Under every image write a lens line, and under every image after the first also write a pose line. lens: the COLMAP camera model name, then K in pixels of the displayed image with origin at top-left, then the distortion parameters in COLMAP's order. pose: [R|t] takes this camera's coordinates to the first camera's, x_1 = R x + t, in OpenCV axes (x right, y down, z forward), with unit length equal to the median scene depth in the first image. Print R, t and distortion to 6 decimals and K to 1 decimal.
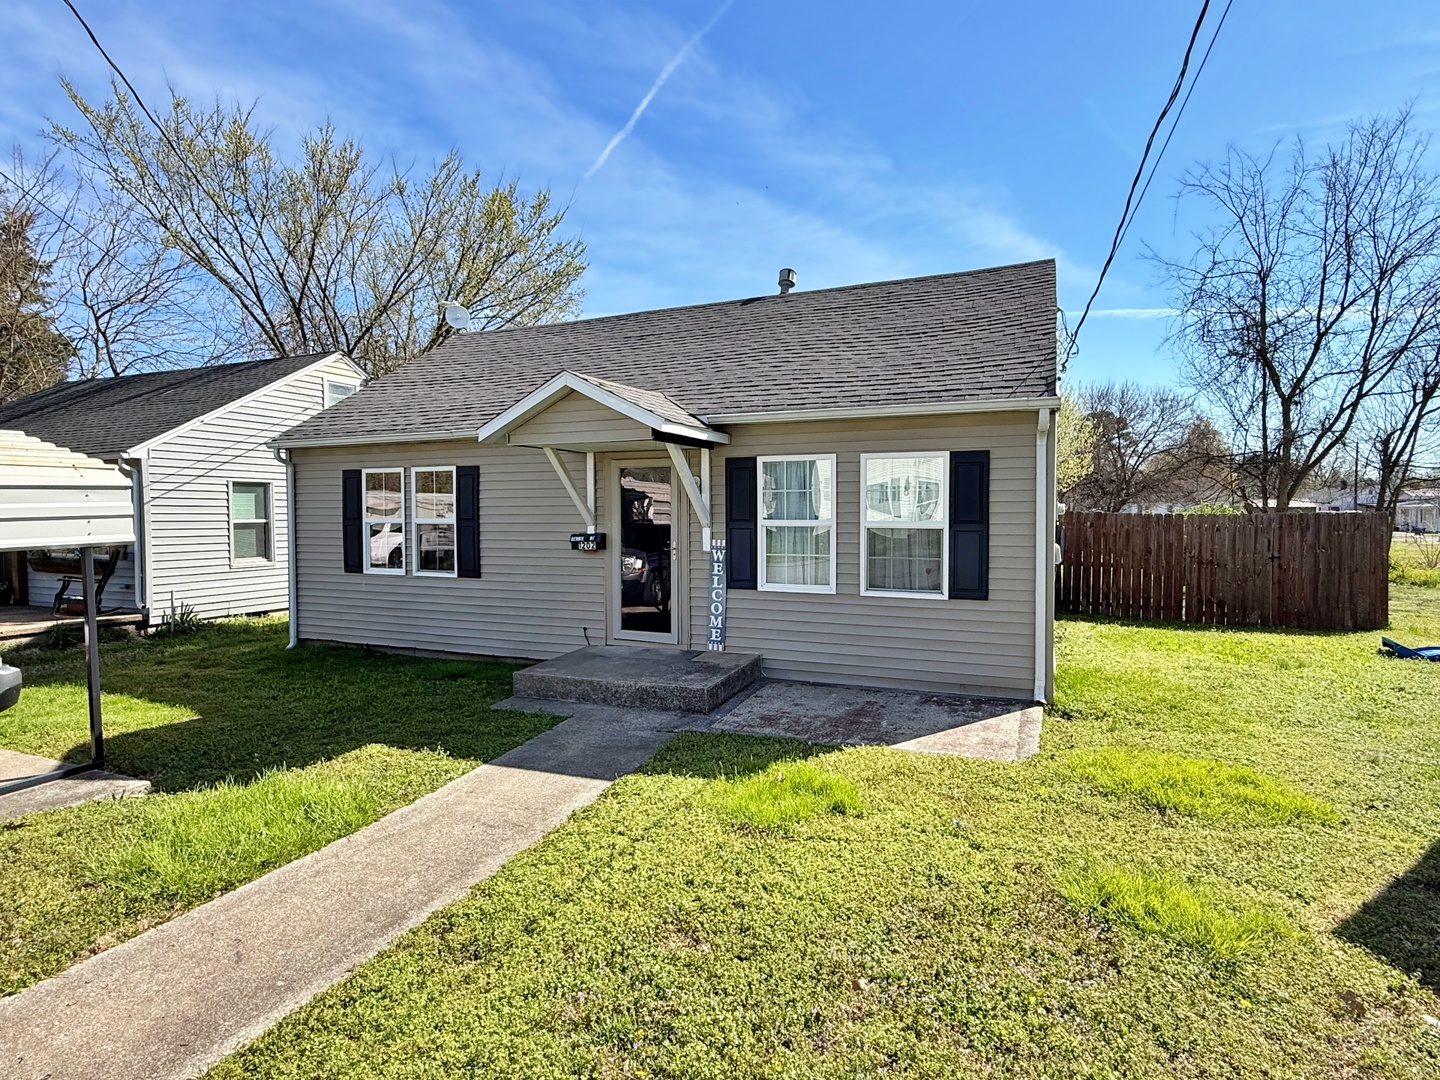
lens RADIAL K [[755.0, 0, 720.0], [0, 755.0, 540.0], [0, 0, 1]] dist [-0.000293, -0.000160]
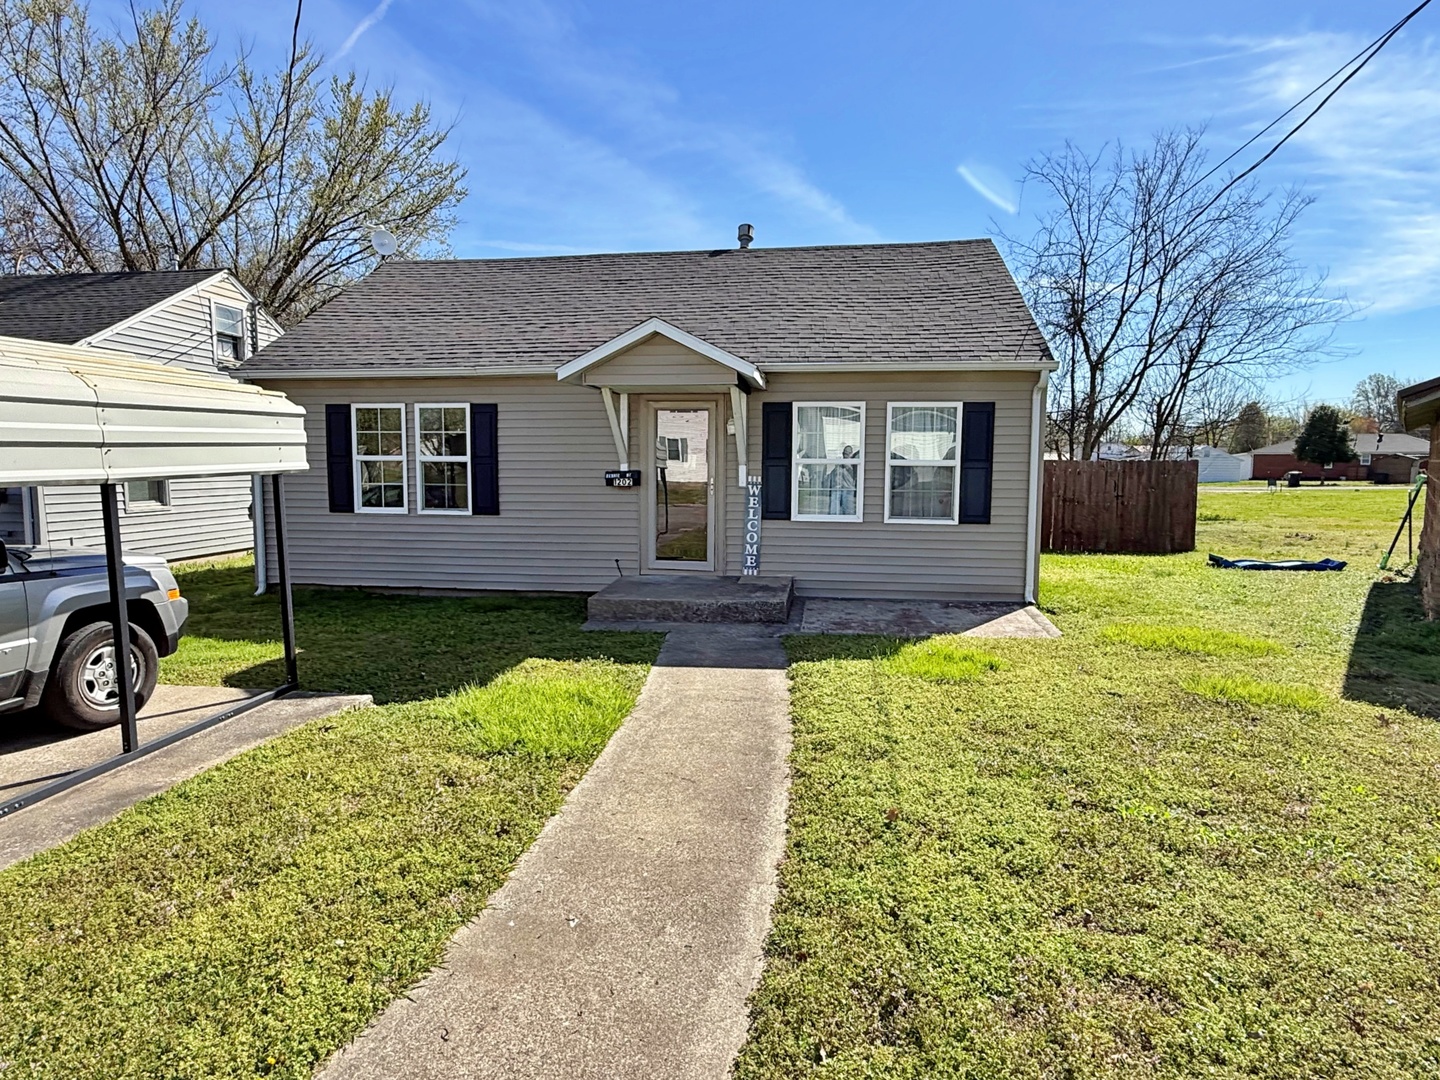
lens RADIAL K [[778.9, 0, 720.0], [0, 778.9, 540.0], [0, 0, 1]] dist [0.000660, 0.000138]
pose [[0.966095, -0.017542, 0.257591, -0.326292], [0.001443, 0.998040, 0.062555, 0.020325], [-0.258183, -0.060063, 0.964227, -0.097858]]
